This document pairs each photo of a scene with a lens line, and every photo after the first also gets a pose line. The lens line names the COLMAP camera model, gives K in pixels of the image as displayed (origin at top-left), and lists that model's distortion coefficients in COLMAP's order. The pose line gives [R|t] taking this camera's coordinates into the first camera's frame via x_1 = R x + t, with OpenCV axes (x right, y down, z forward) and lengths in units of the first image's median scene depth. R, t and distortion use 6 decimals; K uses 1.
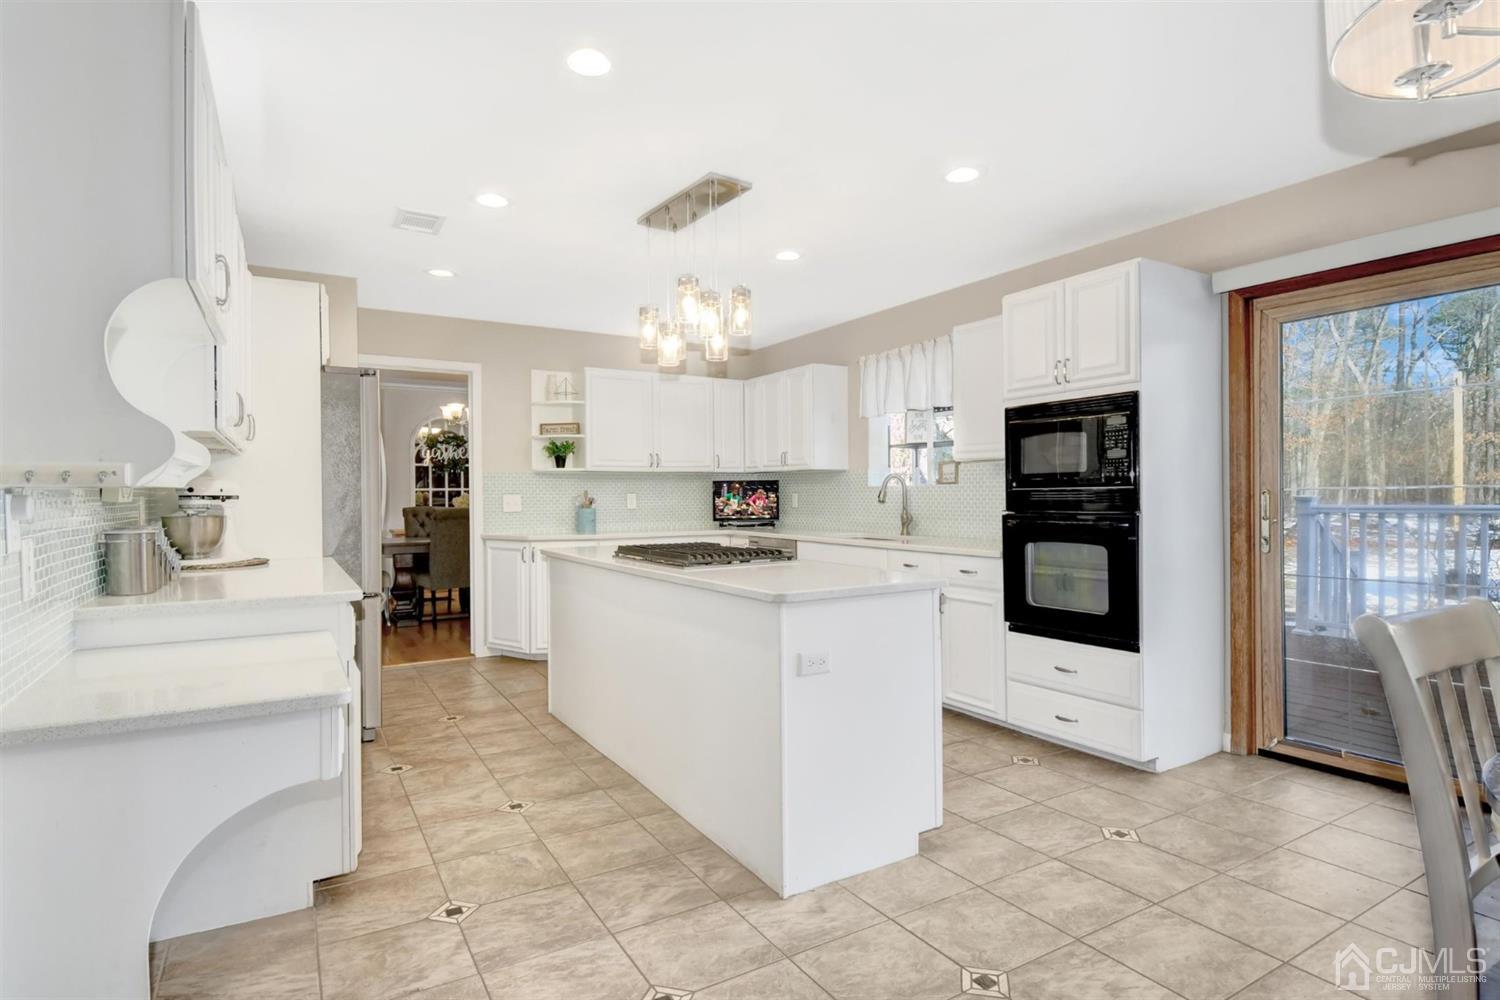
lens RADIAL K [[777.6, 0, 745.9], [0, 777.6, 502.8], [0, 0, 1]] dist [0.000680, -0.005740]
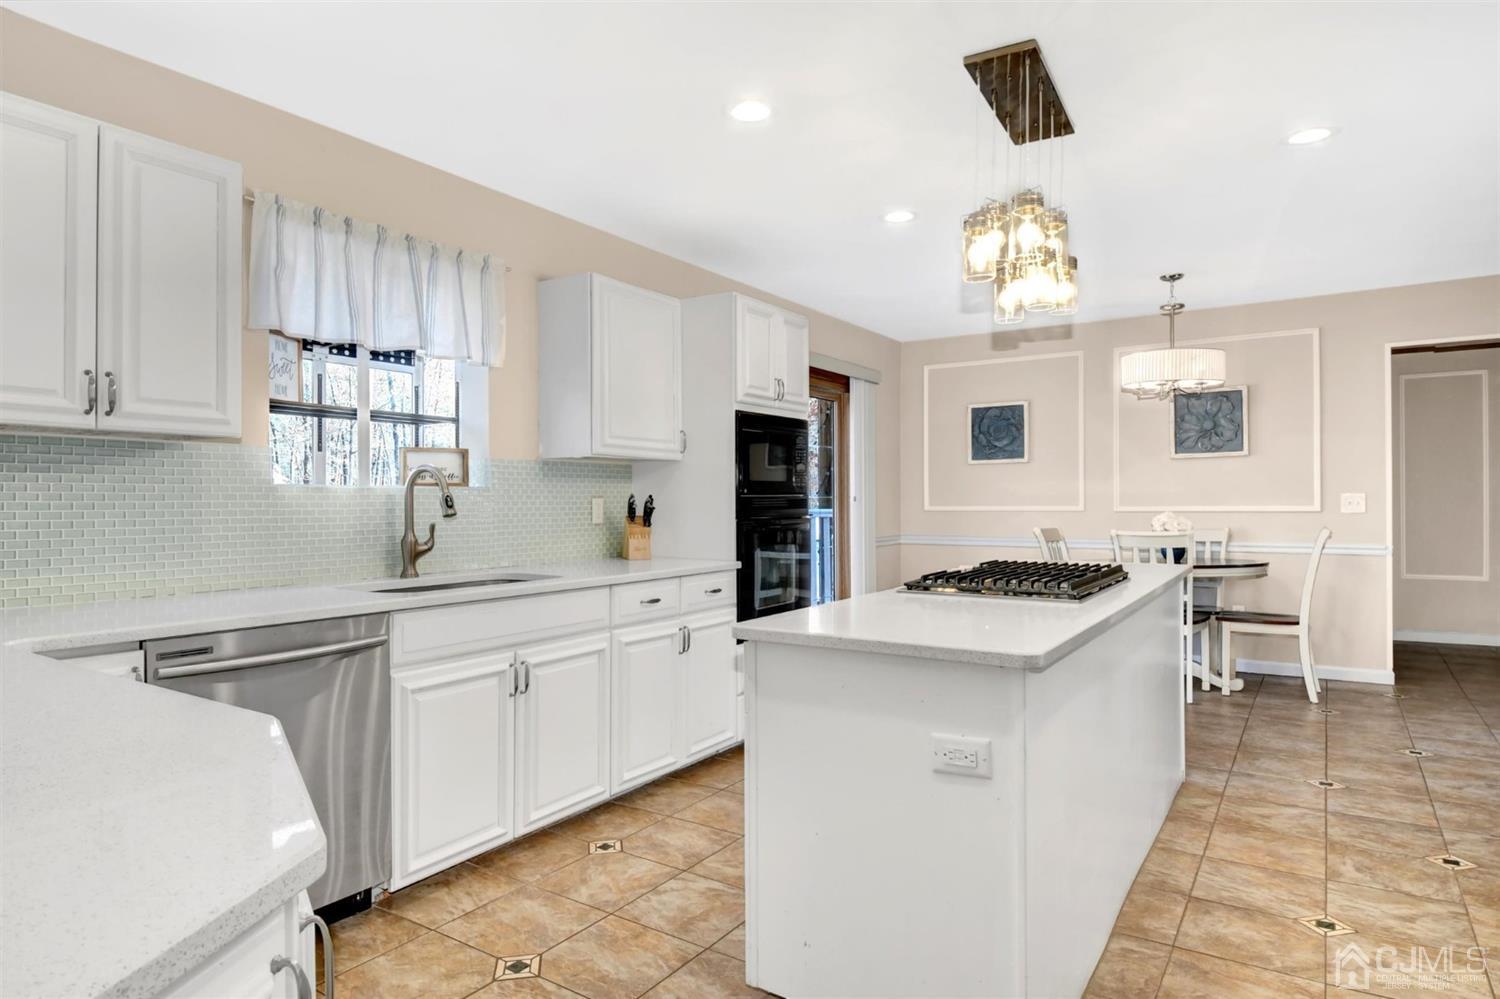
lens RADIAL K [[859.4, 0, 748.9], [0, 859.4, 495.6], [0, 0, 1]] dist [0.000766, -0.016940]
pose [[-0.433413, 0.013454, 0.901095, -0.653012], [0.018605, 0.999809, -0.005980, -0.011887], [-0.901003, 0.014173, -0.433581, 1.518514]]
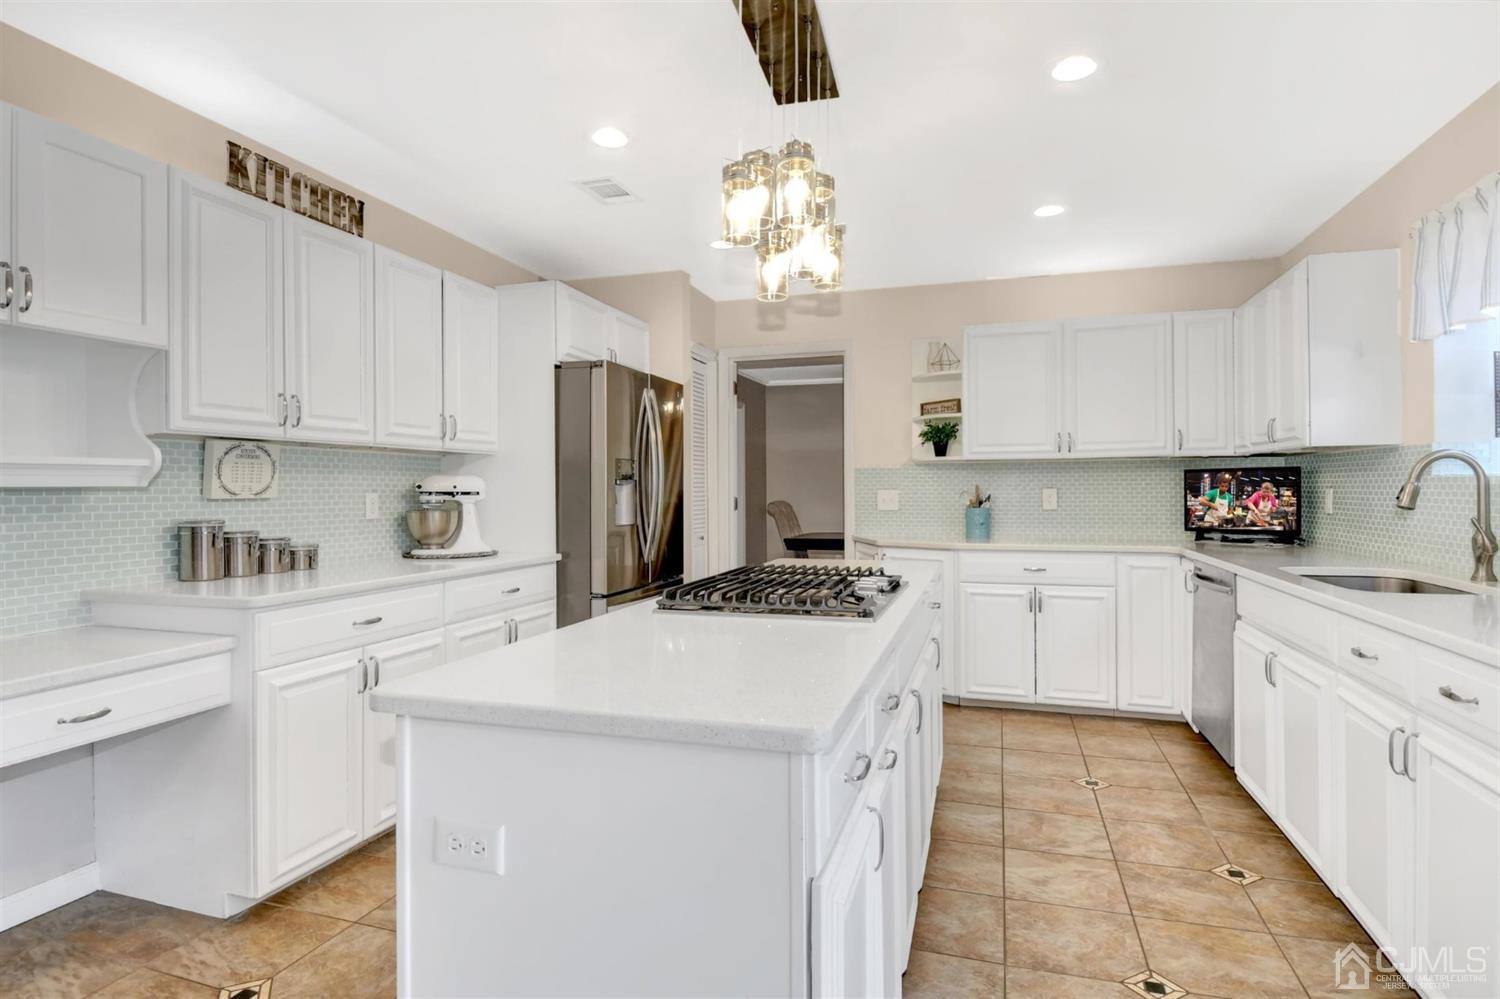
lens RADIAL K [[777.6, 0, 737.9], [0, 777.6, 492.4], [0, 0, 1]] dist [0.000680, -0.005740]
pose [[0.654557, 0.005409, -0.755993, 0.367621], [-0.009340, 0.999956, -0.000933, -0.009906], [0.755955, 0.007671, 0.654579, 0.529201]]
